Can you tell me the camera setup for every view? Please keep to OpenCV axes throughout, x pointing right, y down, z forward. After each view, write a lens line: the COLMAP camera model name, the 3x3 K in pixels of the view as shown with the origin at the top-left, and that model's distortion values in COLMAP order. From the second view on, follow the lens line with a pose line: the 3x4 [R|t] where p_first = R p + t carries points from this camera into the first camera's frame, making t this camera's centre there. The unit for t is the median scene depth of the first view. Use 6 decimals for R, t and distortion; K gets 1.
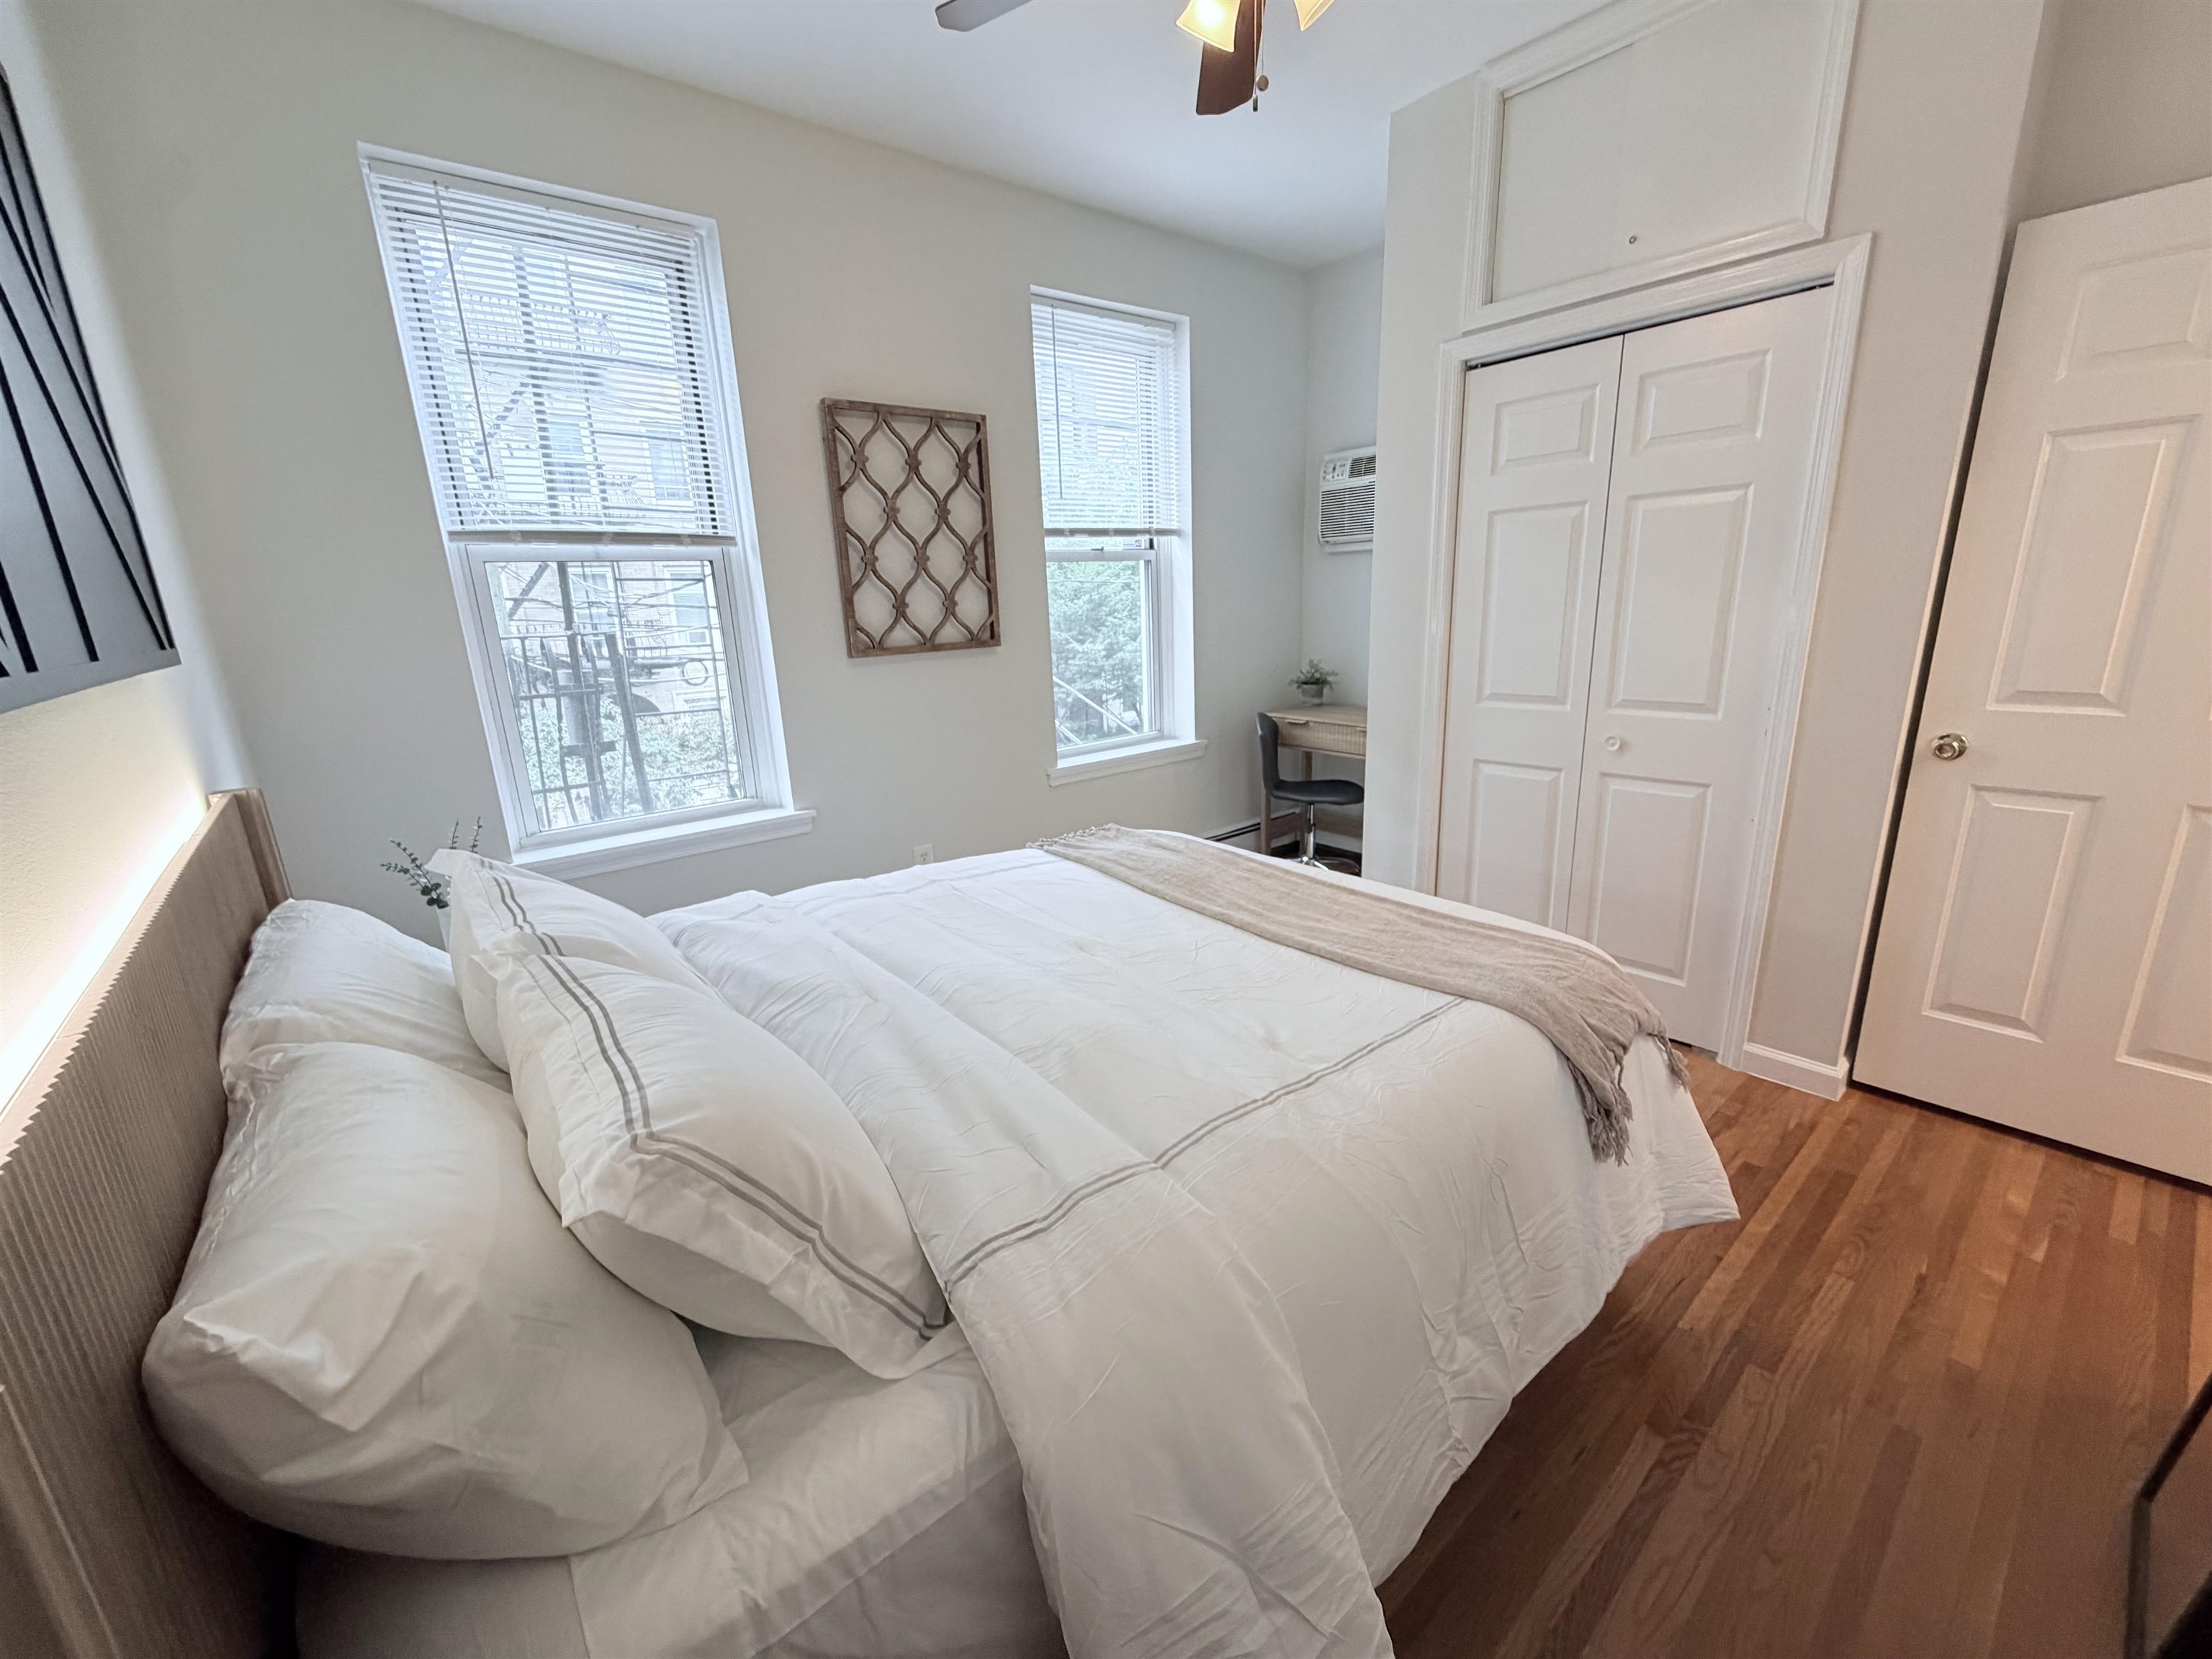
lens RADIAL K [[884.7, 0, 1106.4], [0, 884.7, 825.9], [0, 0, 1]] dist [-0.000324, -0.000304]
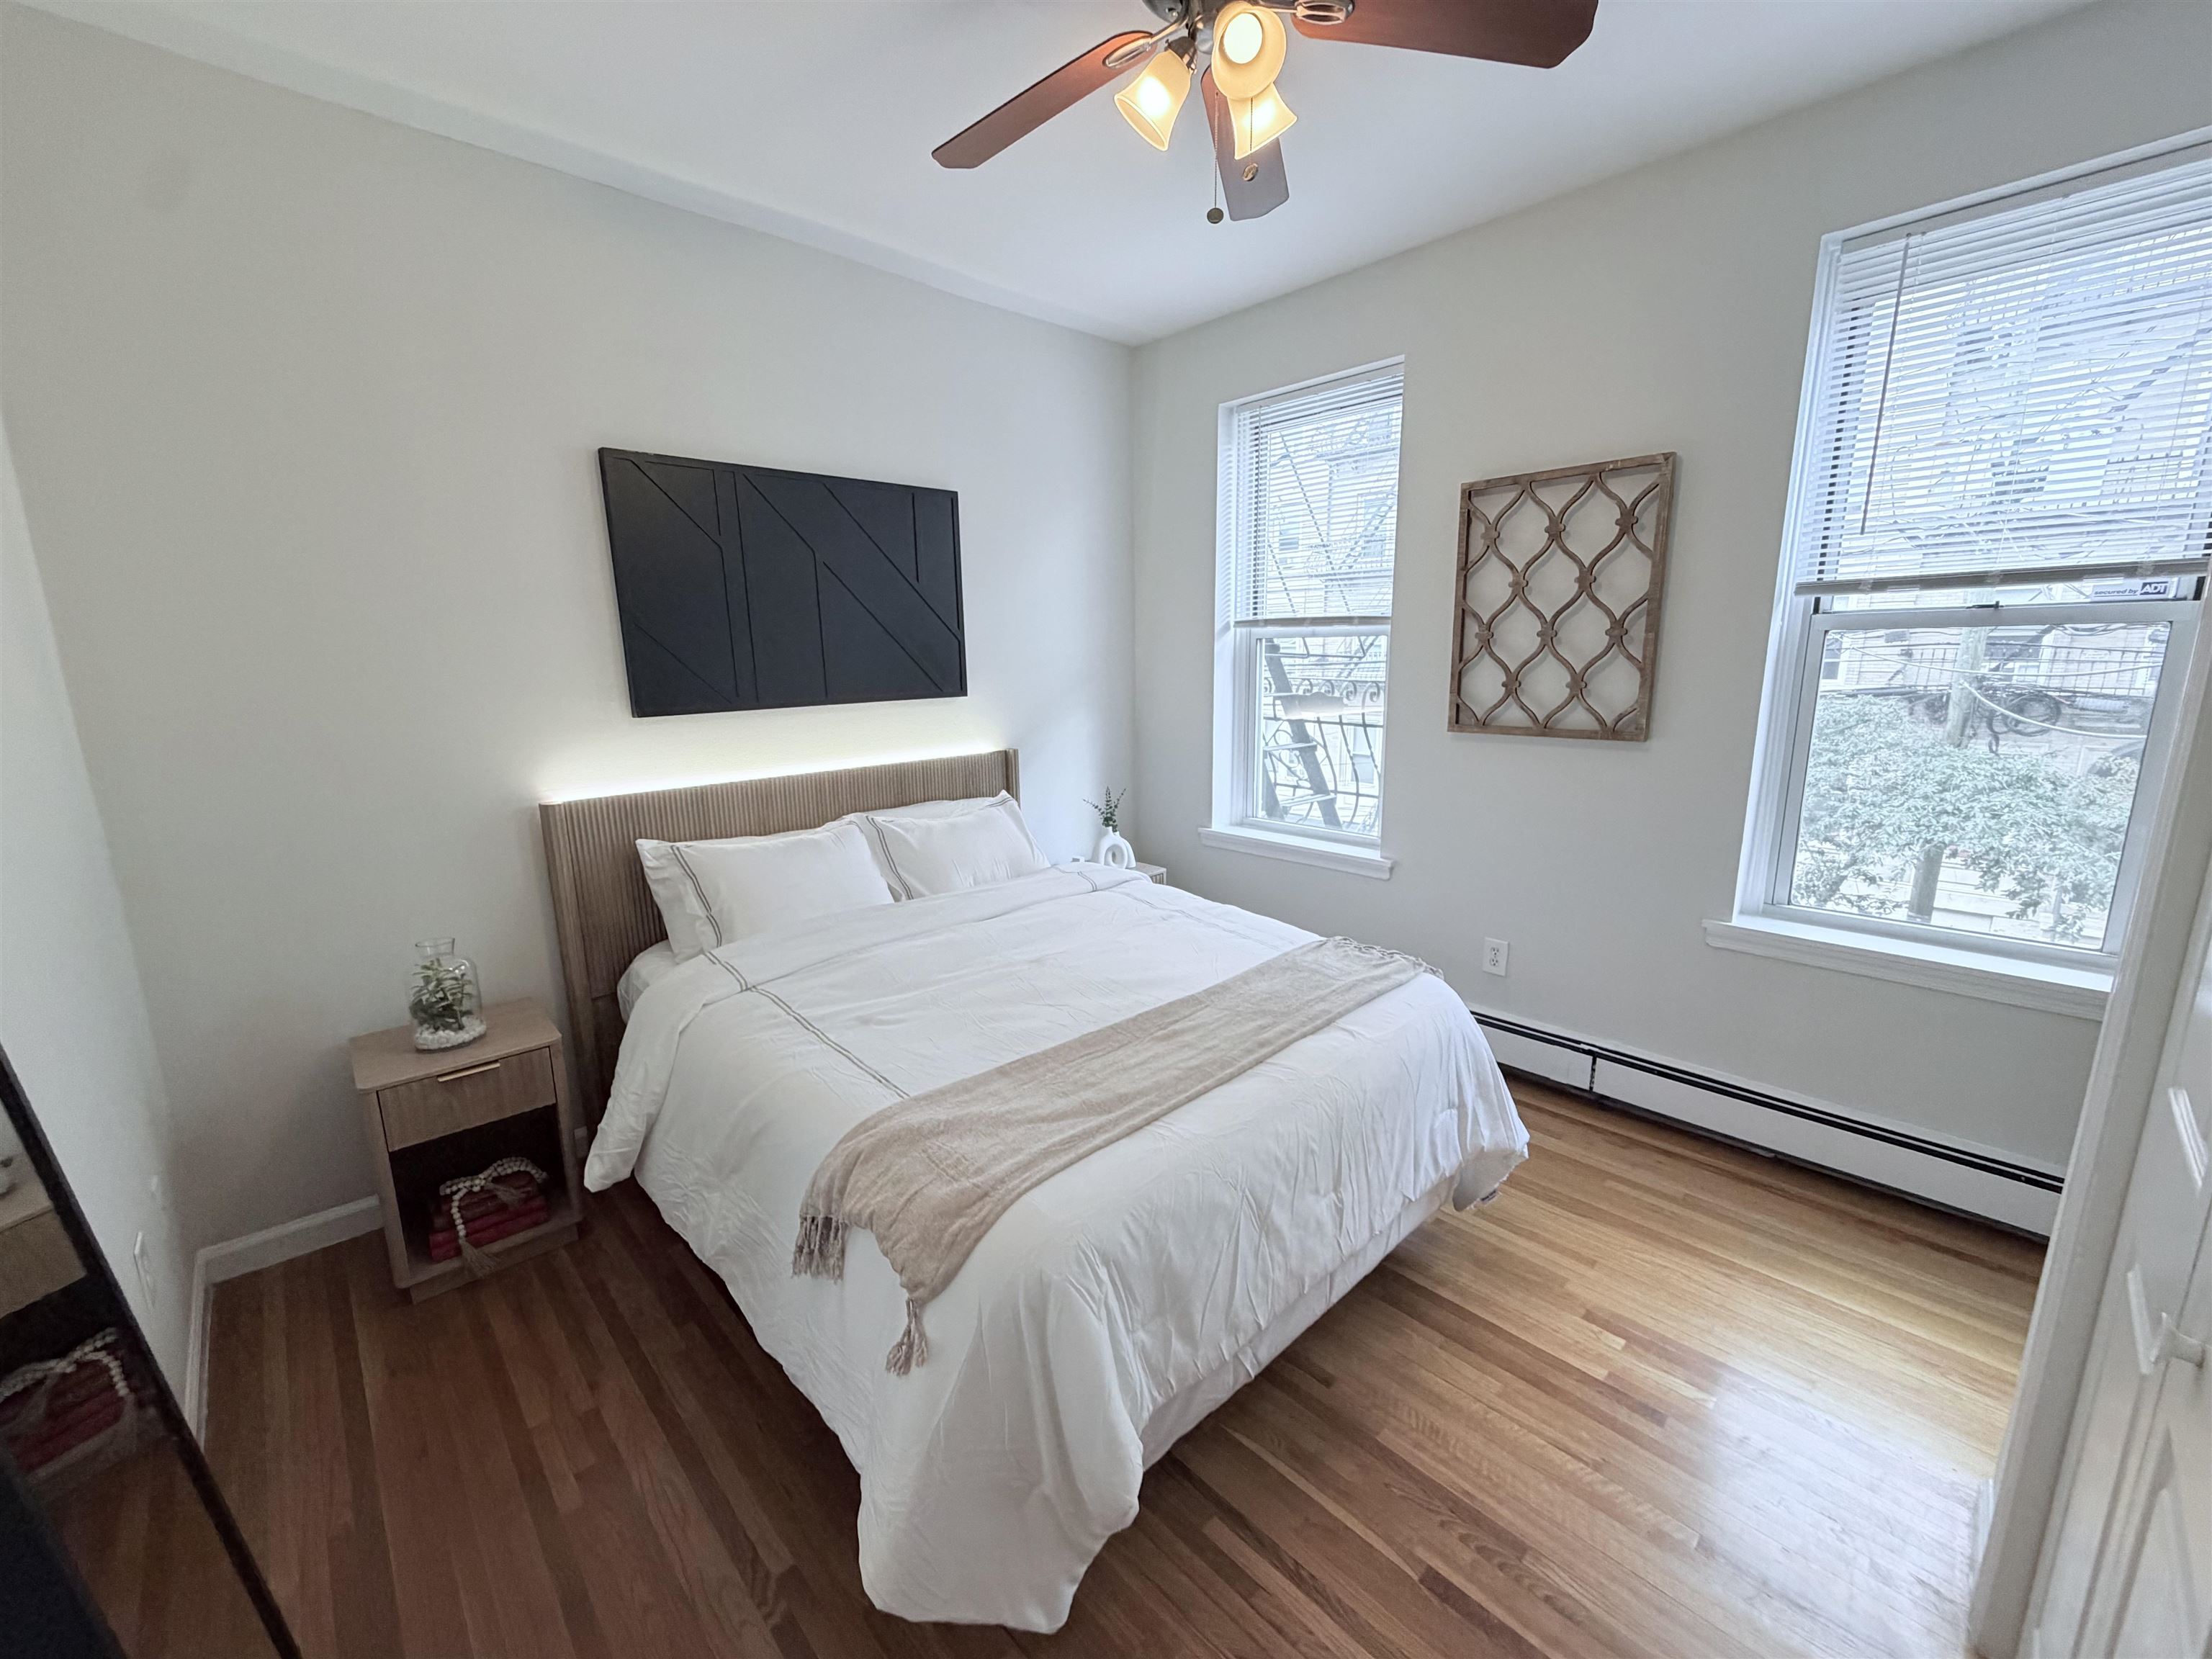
lens RADIAL K [[884.7, 0, 1109.4], [0, 884.7, 833.0], [0, 0, 1]] dist [-0.000324, -0.000304]
pose [[0.062932, 0.238023, -0.969219, 0.683536], [-0.237577, 0.946799, 0.217091, -0.201131], [0.969328, 0.216602, 0.116132, 0.509805]]
